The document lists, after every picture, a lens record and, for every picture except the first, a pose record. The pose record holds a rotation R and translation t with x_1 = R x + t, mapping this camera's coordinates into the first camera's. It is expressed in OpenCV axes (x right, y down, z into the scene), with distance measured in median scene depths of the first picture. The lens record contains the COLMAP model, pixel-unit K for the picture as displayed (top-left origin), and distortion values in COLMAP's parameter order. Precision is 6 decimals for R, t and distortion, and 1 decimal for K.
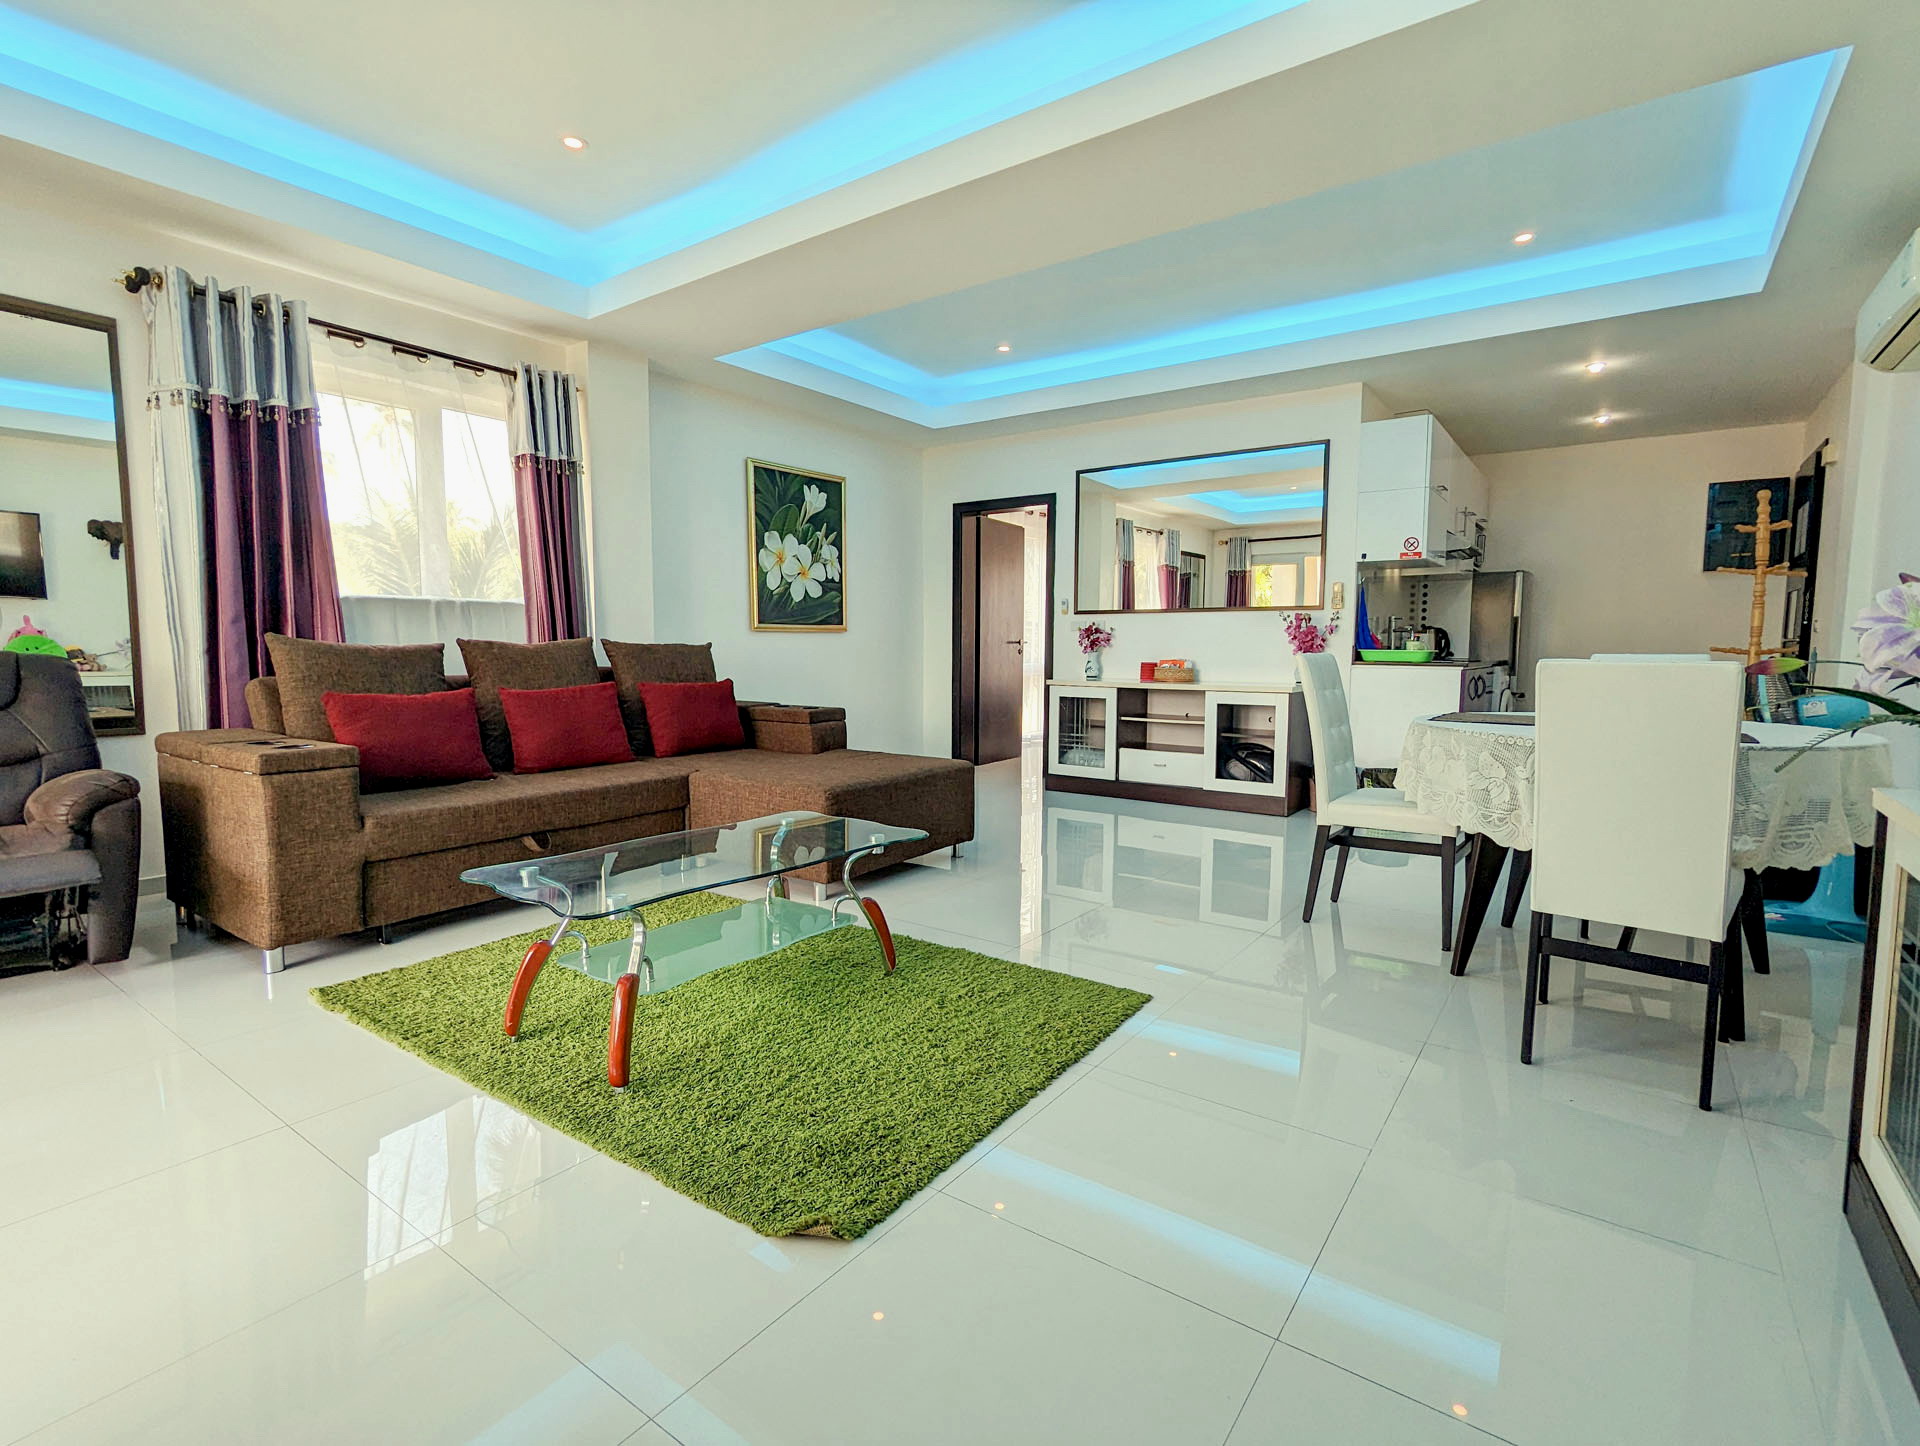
lens RADIAL K [[916.1, 0, 965.2], [0, 916.1, 727.1], [0, 0, 1]] dist [-0.001298, 0.000013]
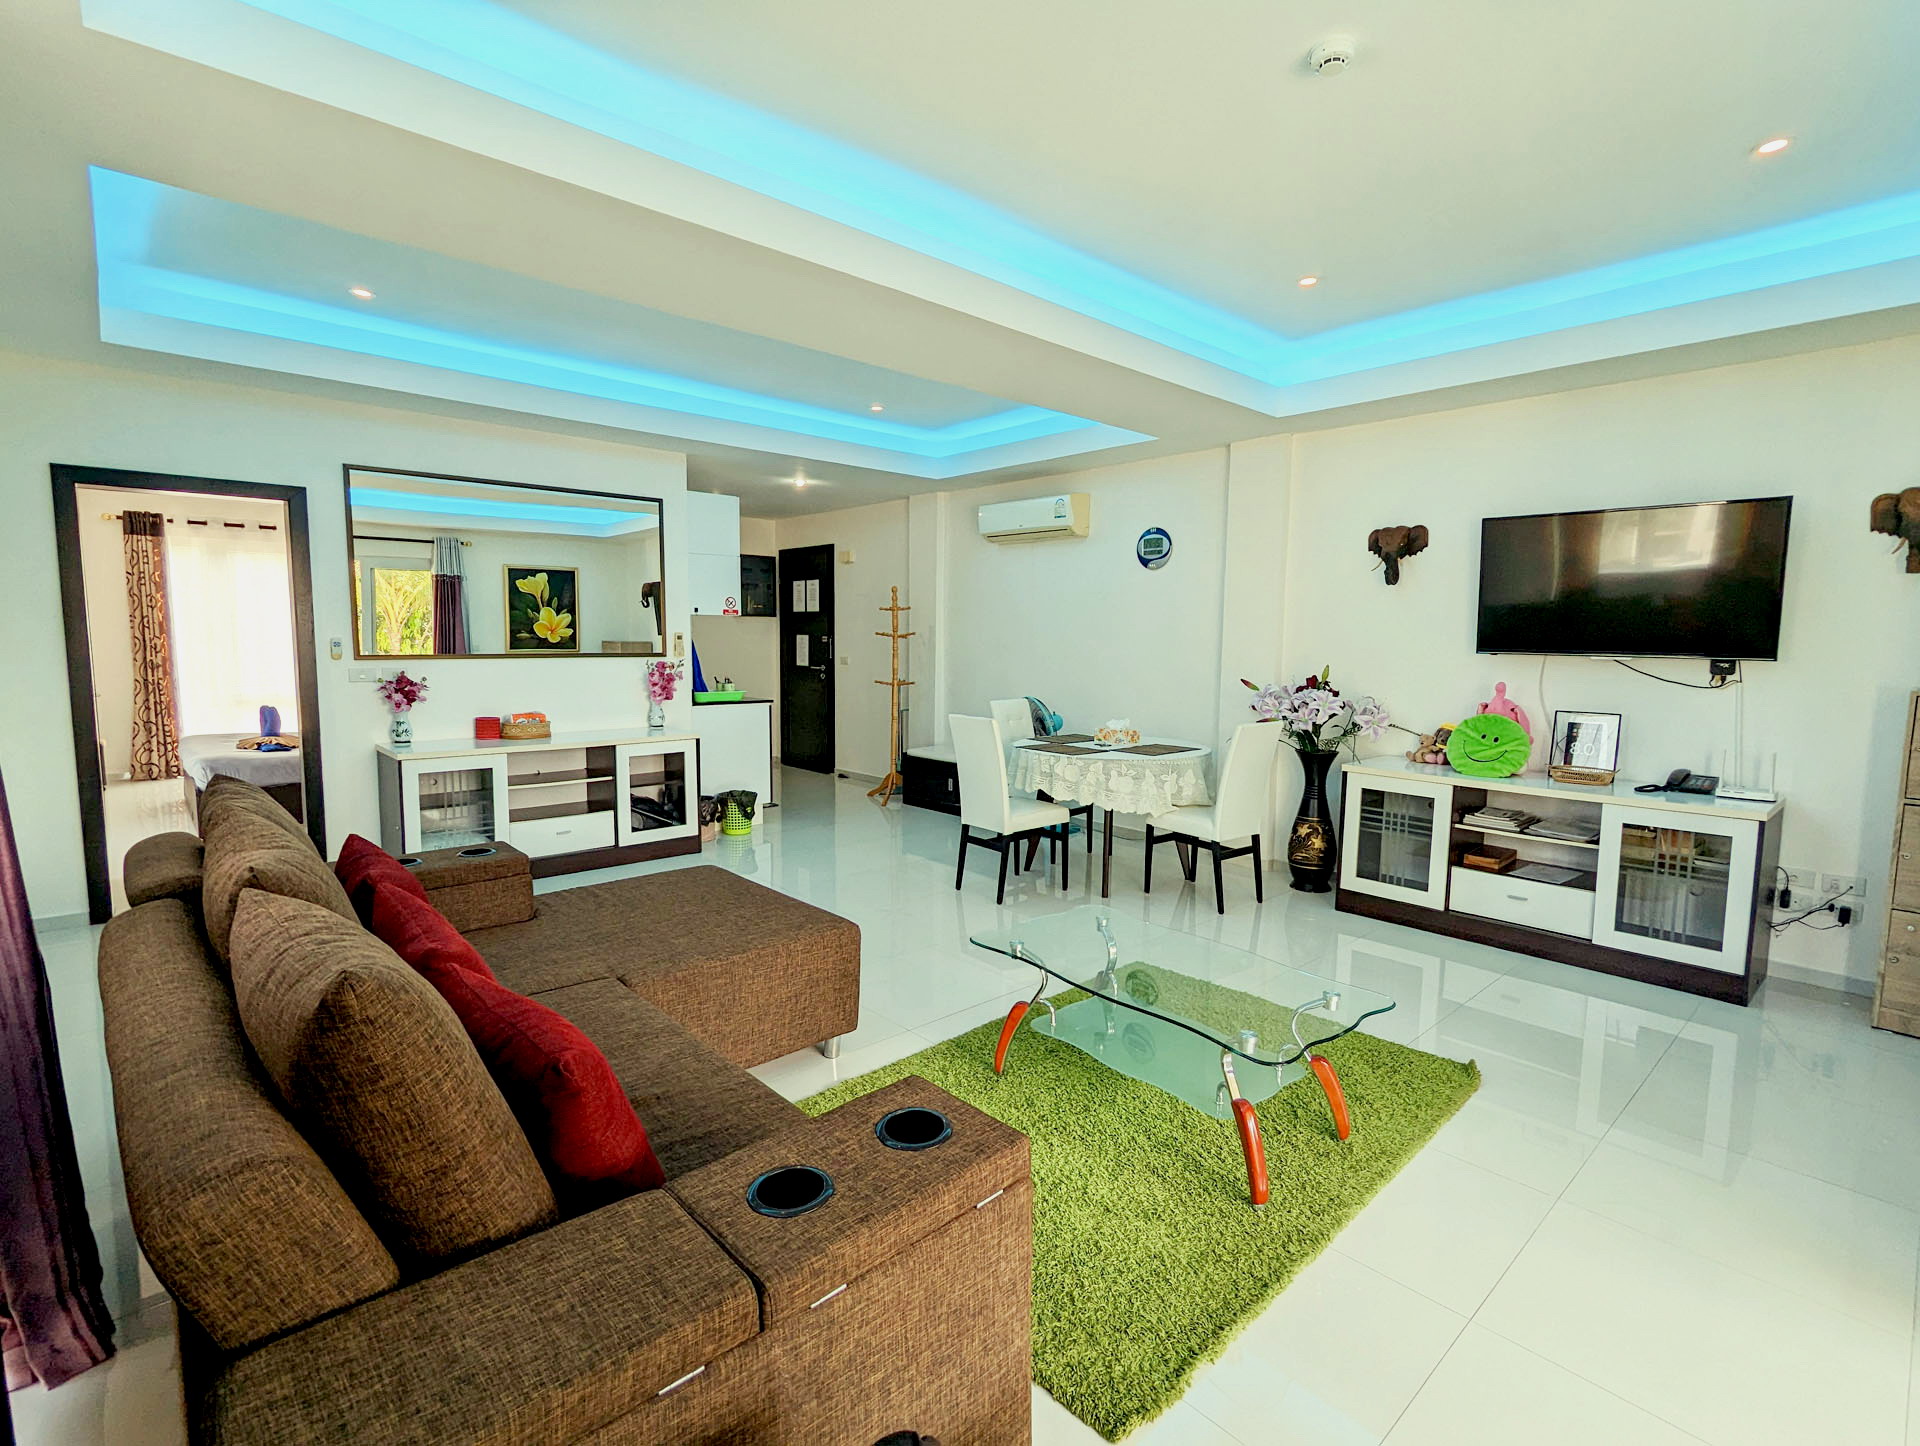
lens RADIAL K [[916.1, 0, 965.2], [0, 916.1, 727.1], [0, 0, 1]] dist [-0.001298, 0.000013]
pose [[0.209667, -0.099991, 0.972647, -0.535640], [0.074900, 0.993477, 0.085986, -0.102439], [-0.974900, 0.054823, 0.215789, 0.391475]]
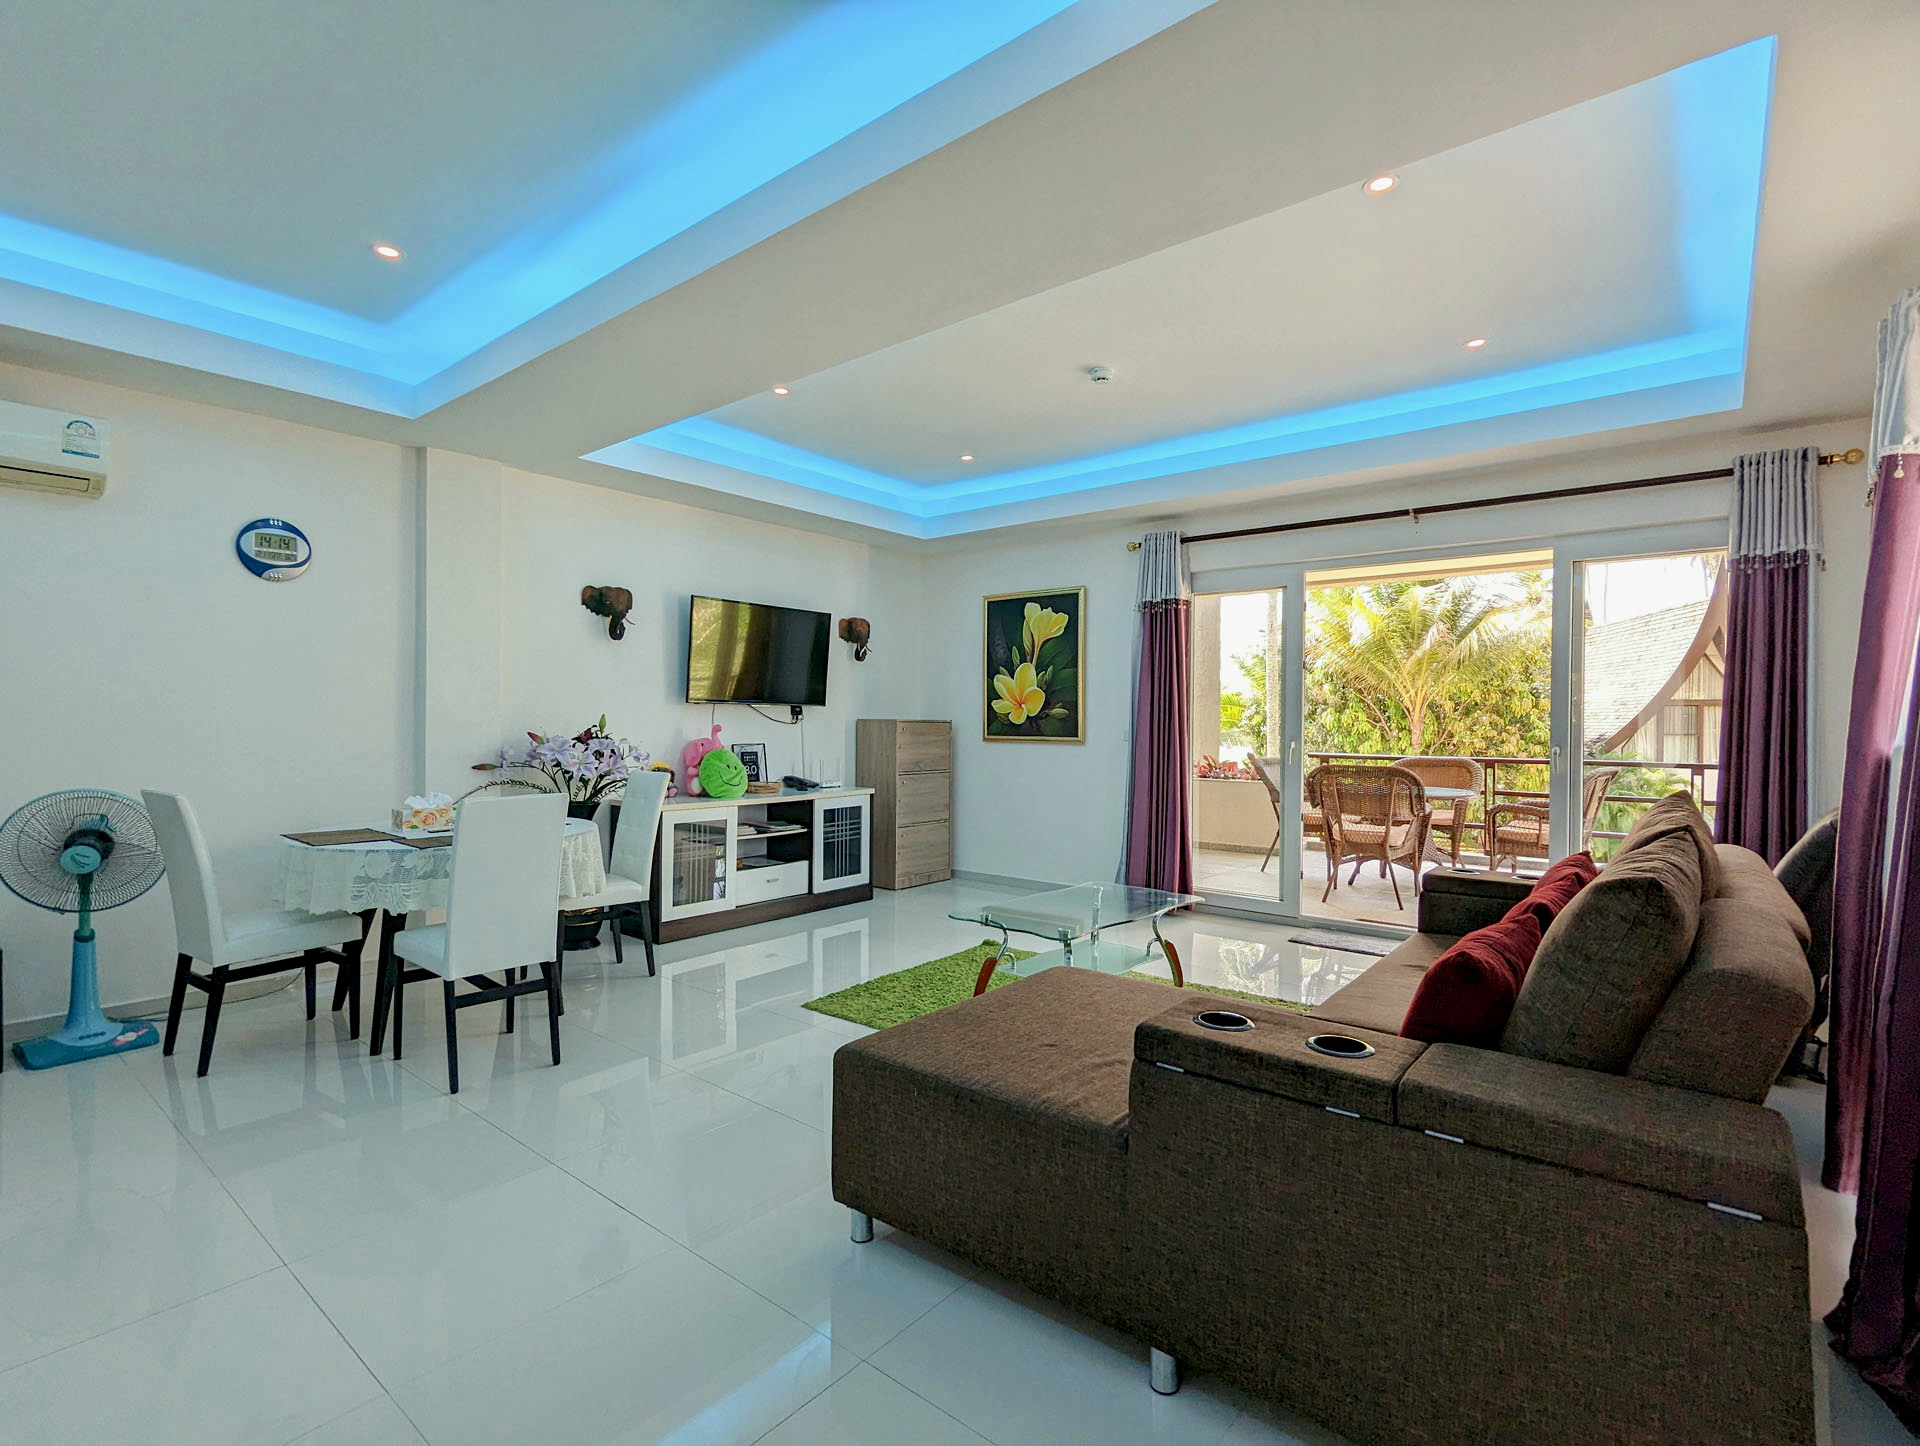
lens RADIAL K [[908.8, 0, 969.0], [0, 908.8, 724.0], [0, 0, 1]] dist [0.000893, 0.000099]
pose [[-0.998239, -0.008923, 0.058643, -0.059999], [-0.003501, 0.995760, 0.091918, -0.130093], [-0.059215, 0.091551, -0.994038, 1.027131]]
